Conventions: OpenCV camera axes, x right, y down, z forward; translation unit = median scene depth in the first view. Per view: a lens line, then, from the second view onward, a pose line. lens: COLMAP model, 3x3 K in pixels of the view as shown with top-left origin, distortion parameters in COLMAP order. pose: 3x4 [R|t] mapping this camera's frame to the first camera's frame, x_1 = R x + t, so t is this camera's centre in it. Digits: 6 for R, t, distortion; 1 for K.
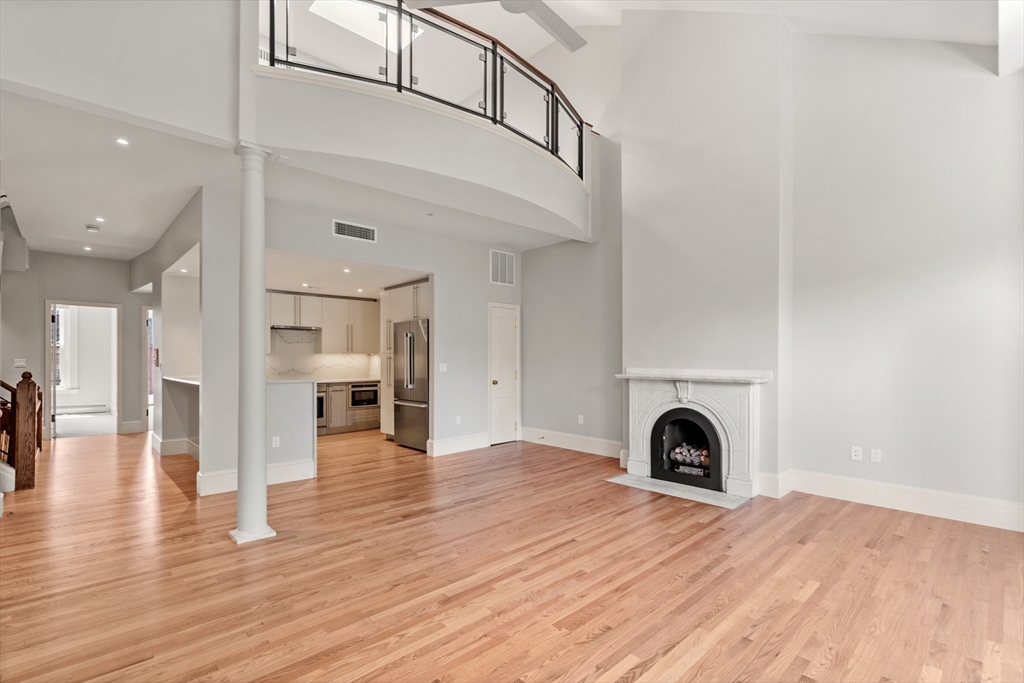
lens RADIAL K [[473.9, 0, 513.1], [0, 473.9, 356.3], [0, 0, 1]] dist [0.001621, 0.000512]
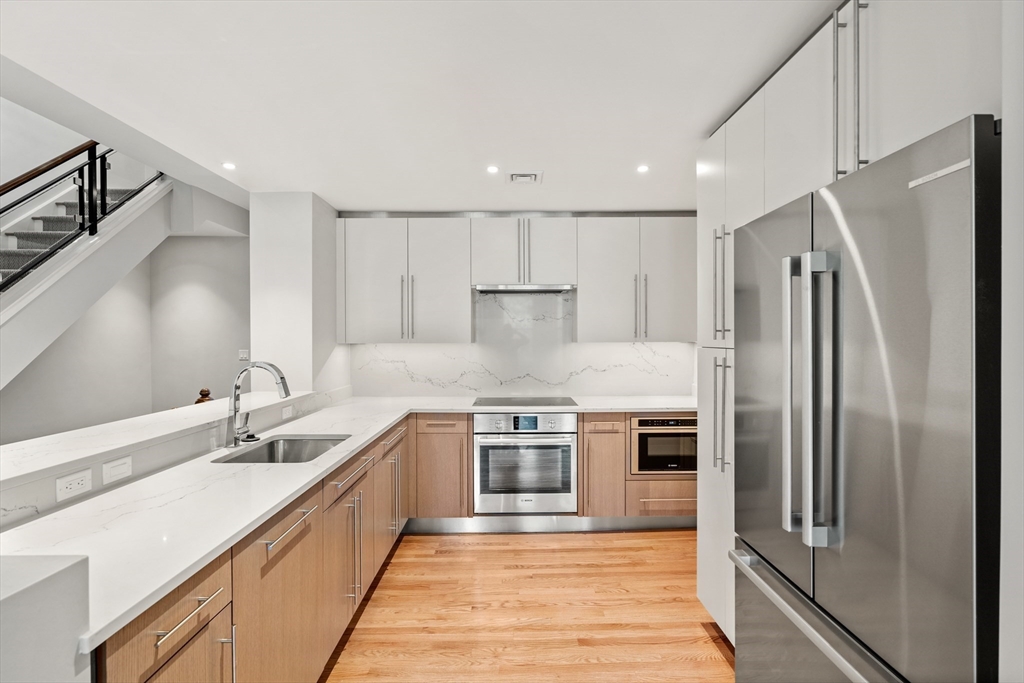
lens RADIAL K [[466.9, 0, 512.0], [0, 466.9, 341.5], [0, 0, 1]] dist [-0.001783, 0.000366]
pose [[0.730600, 0.002477, -0.682802, -0.144073], [0.008716, 0.999878, 0.012954, -0.013565], [0.682750, -0.015415, 0.730489, 0.630166]]
